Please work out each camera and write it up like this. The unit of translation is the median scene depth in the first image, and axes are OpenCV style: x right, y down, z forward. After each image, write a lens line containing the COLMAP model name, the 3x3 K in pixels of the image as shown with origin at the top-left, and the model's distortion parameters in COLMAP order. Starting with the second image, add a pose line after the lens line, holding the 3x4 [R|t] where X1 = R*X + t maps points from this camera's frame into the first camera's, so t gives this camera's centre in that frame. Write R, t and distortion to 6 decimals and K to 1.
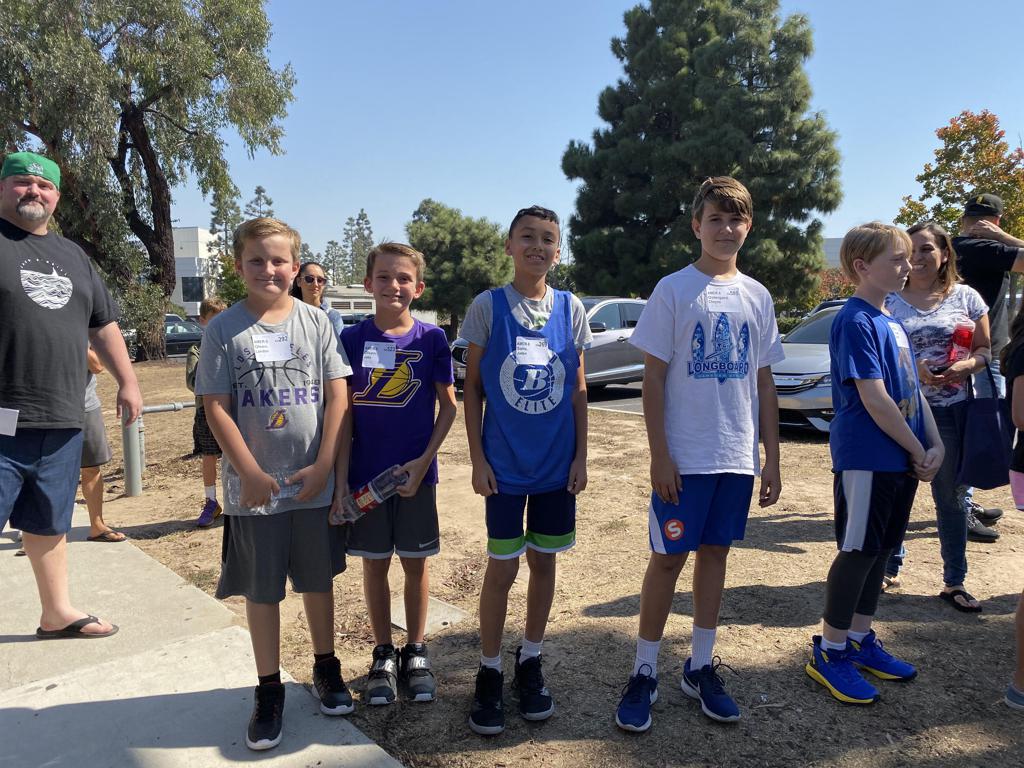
lens RADIAL K [[776.7, 0, 514.5], [0, 776.7, 382.9], [0, 0, 1]] dist [0.000392, -0.004612]
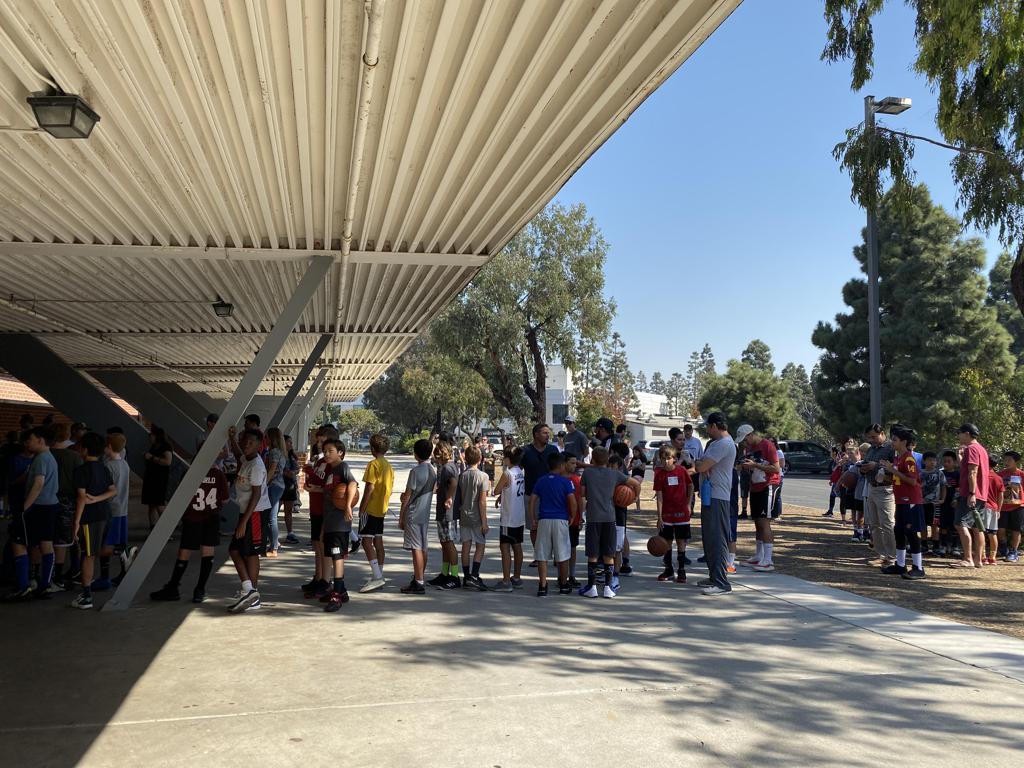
lens RADIAL K [[776.7, 0, 512.1], [0, 776.7, 383.3], [0, 0, 1]] dist [0.000392, -0.004612]
pose [[0.896655, 0.011360, -0.442584, 0.193999], [-0.079091, 0.987700, -0.134883, 0.023948], [0.435608, 0.155948, 0.886525, -0.429309]]
